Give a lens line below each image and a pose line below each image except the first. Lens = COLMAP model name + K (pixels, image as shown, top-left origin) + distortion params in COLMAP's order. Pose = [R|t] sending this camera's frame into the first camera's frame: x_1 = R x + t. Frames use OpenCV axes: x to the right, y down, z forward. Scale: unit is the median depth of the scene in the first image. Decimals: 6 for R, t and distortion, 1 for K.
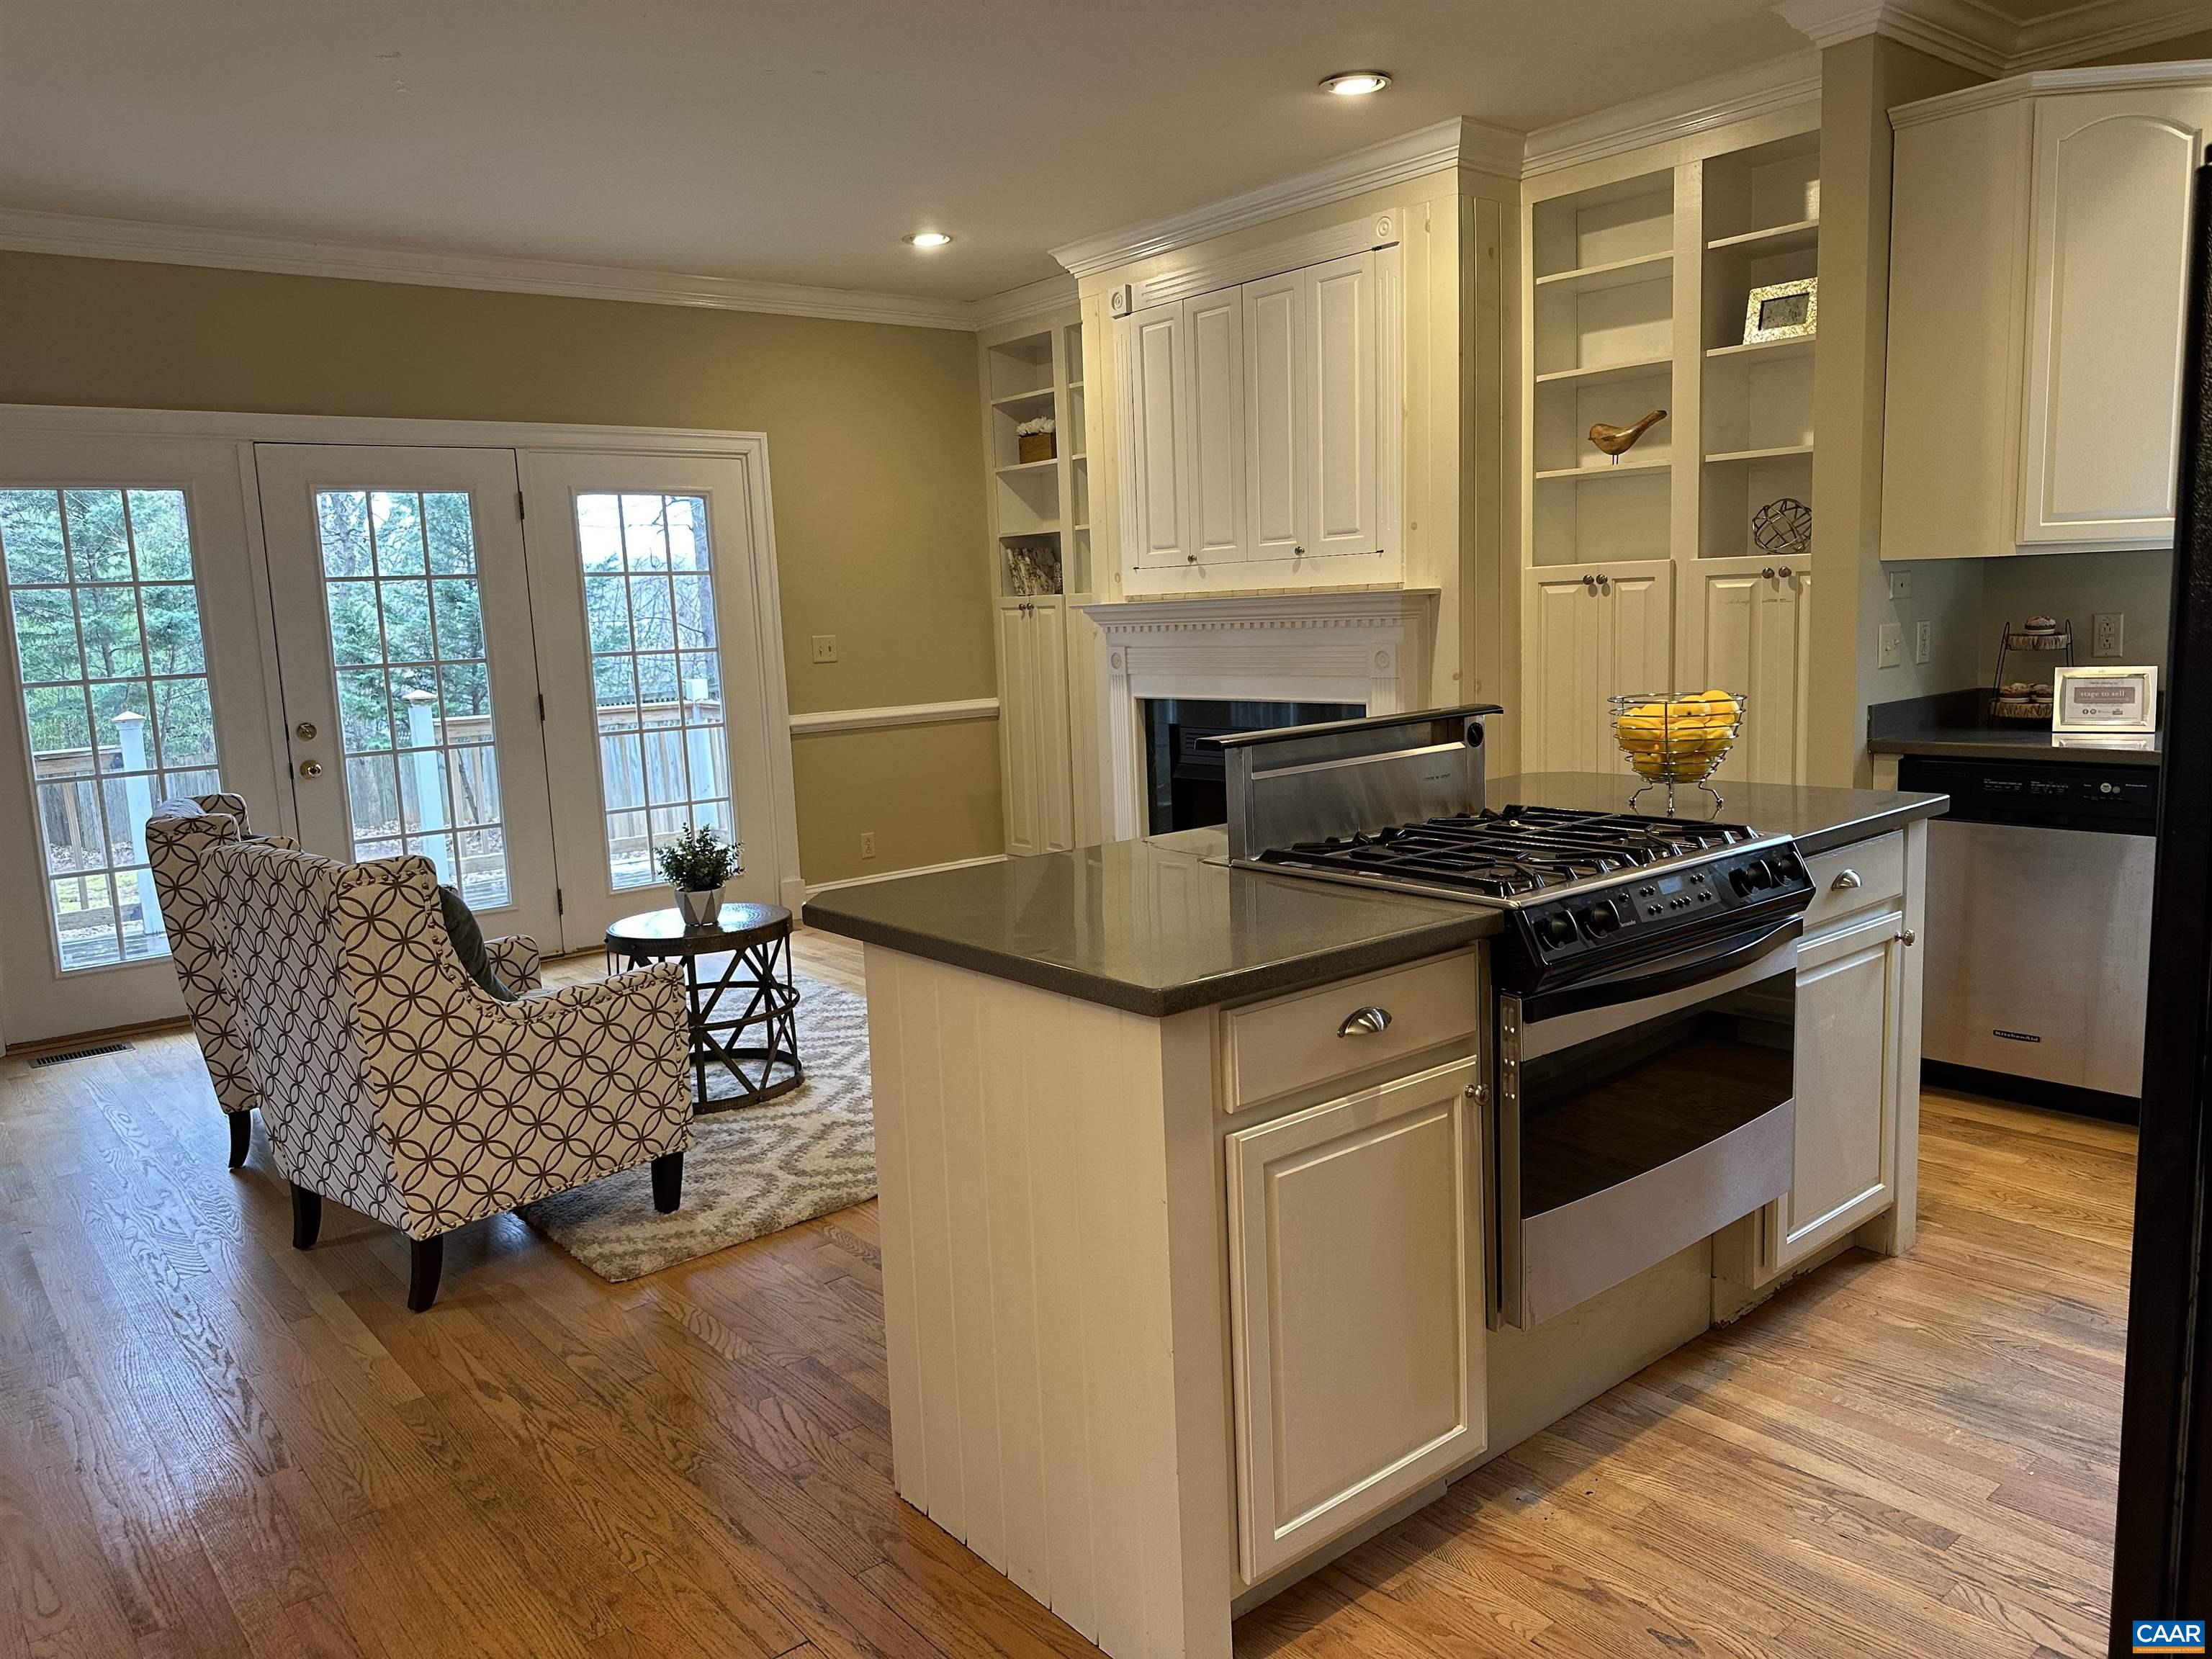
lens RADIAL K [[1559.1, 0, 1146.9], [0, 1559.1, 827.5], [0, 0, 1]] dist [0.124411, -0.226746]
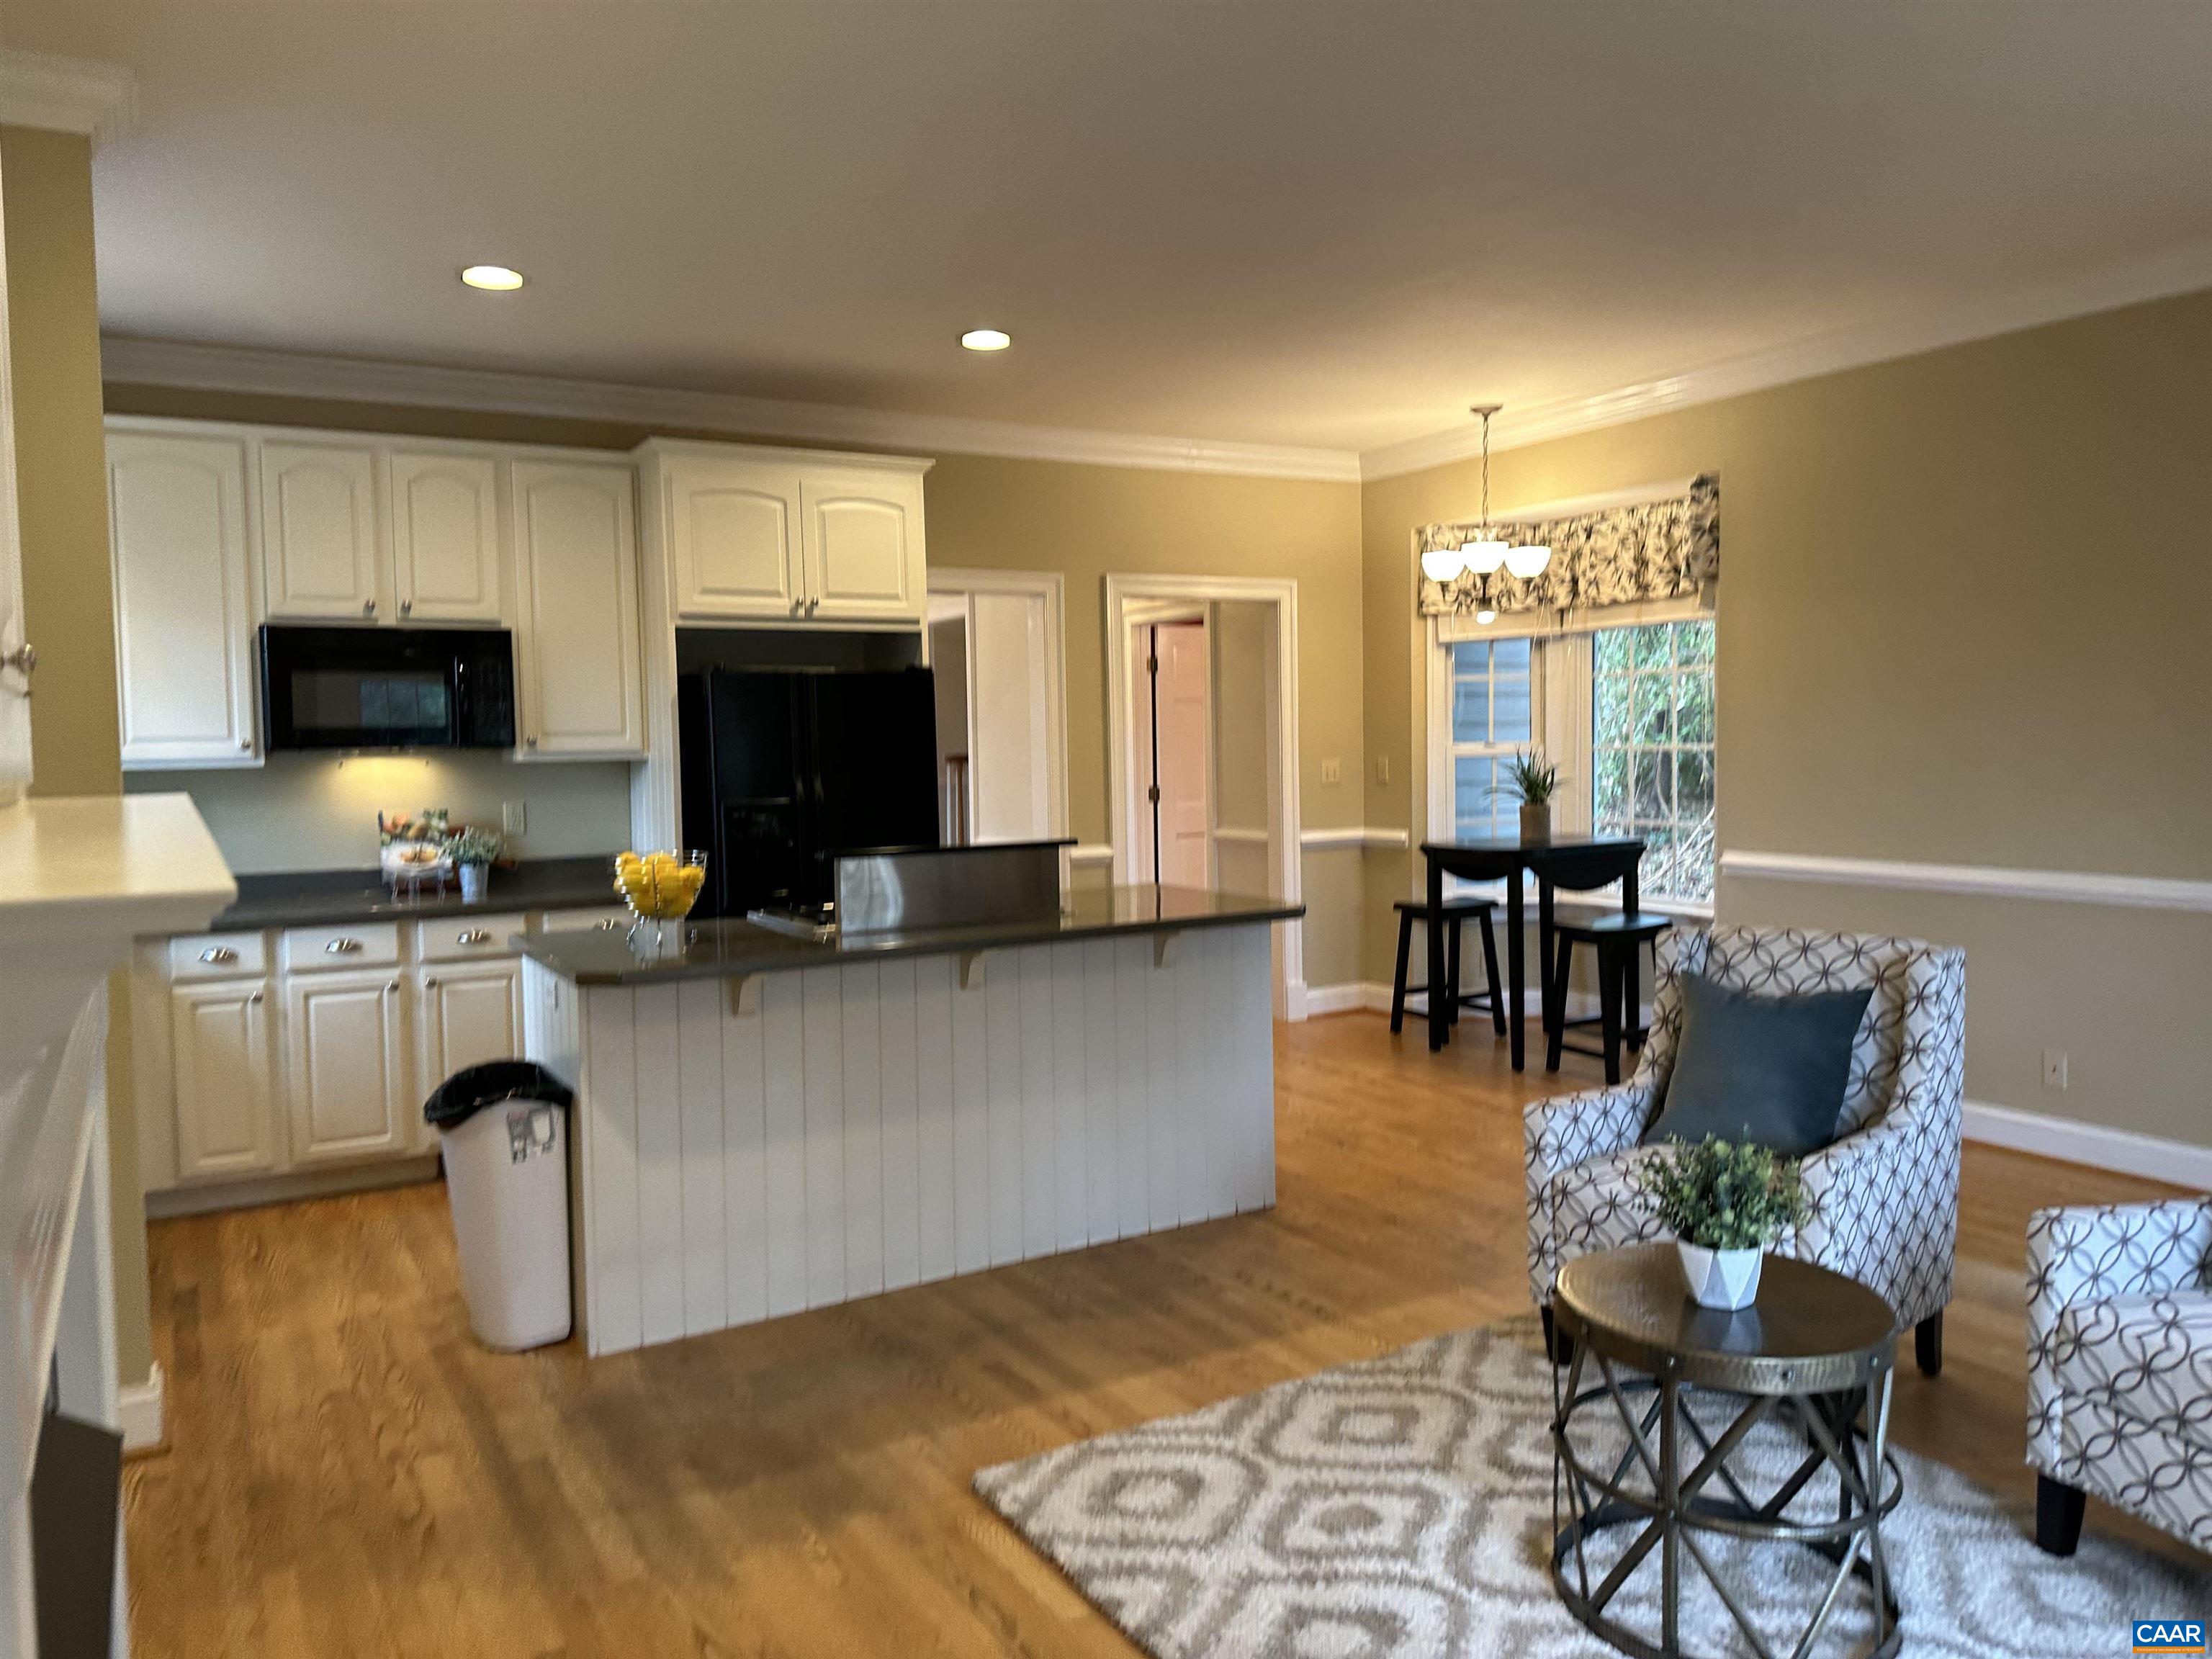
lens RADIAL K [[1553.7, 0, 1143.0], [0, 1553.7, 808.5], [0, 0, 1]] dist [0.109325, -0.161950]
pose [[-0.986644, 0.050505, 0.154866, -0.143233], [0.079230, 0.979474, 0.185346, -0.187157], [-0.142327, 0.195140, -0.970393, 1.241115]]
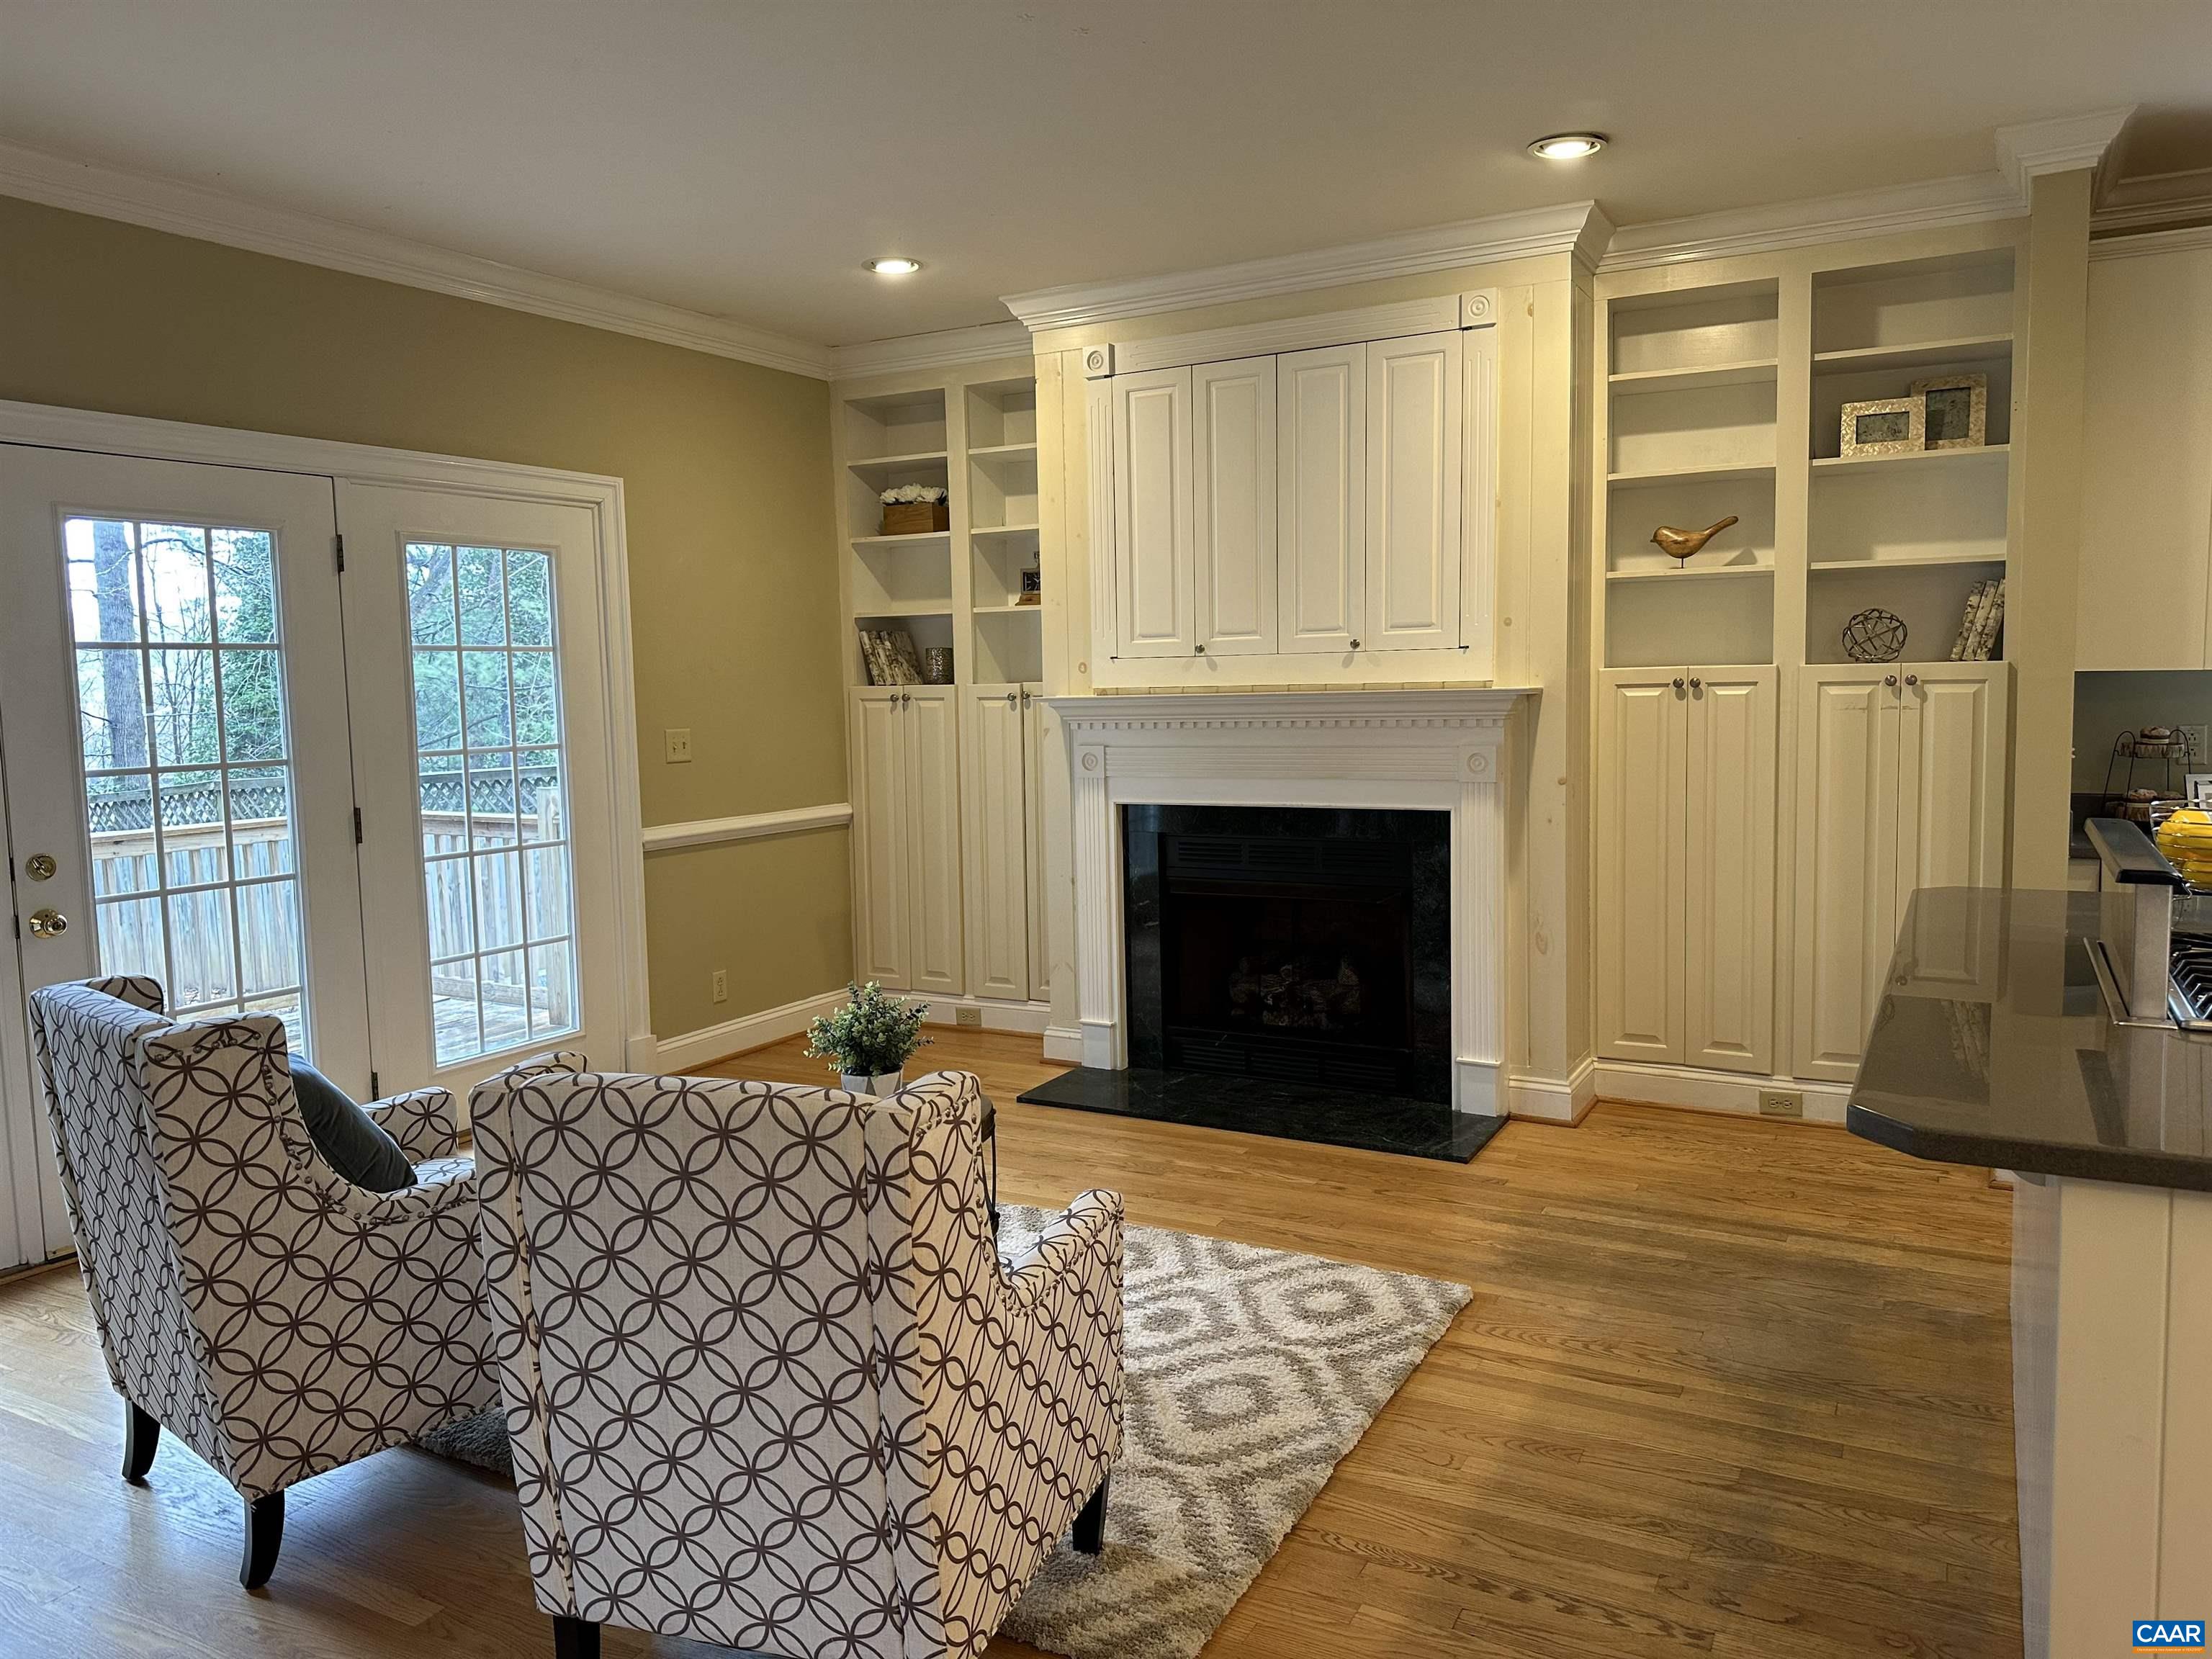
lens RADIAL K [[1553.7, 0, 1143.0], [0, 1553.7, 808.5], [0, 0, 1]] dist [0.109325, -0.161950]
pose [[0.929736, -0.008831, 0.368120, -0.351008], [0.035292, 0.997247, -0.065211, -0.025871], [-0.366531, 0.073621, 0.927489, 0.206969]]
